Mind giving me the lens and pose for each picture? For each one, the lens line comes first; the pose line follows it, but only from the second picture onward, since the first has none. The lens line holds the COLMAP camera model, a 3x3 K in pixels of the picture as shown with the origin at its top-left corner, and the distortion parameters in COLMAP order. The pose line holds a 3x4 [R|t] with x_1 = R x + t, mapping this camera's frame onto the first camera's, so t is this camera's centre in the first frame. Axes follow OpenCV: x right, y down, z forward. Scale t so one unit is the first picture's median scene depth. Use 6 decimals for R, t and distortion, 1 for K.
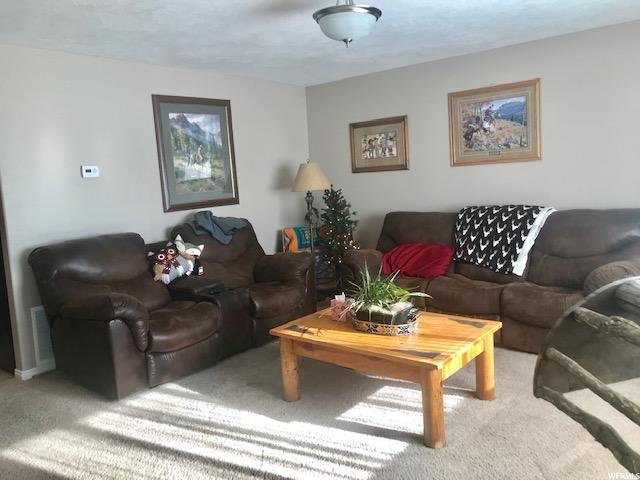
lens RADIAL K [[517.8, 0, 317.5], [0, 517.8, 236.4], [0, 0, 1]] dist [0.000813, 0.002978]
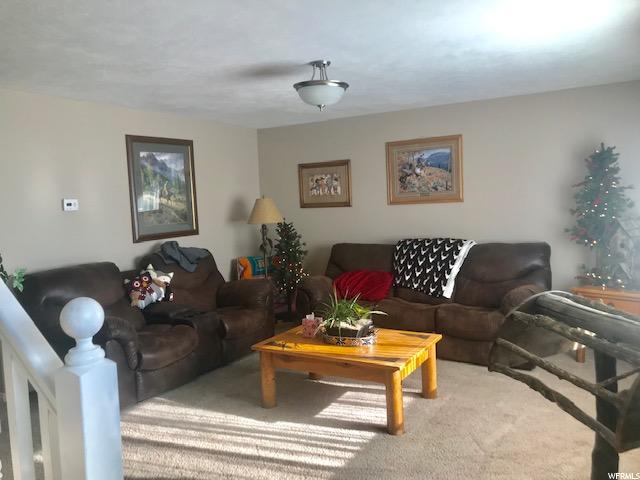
lens RADIAL K [[517.8, 0, 317.5], [0, 517.8, 236.4], [0, 0, 1]] dist [0.000813, 0.002978]
pose [[0.987218, 0.008443, 0.159151, -0.097699], [0.000141, 0.998549, -0.053850, -0.001677], [-0.159374, 0.053184, 0.985785, -0.134839]]
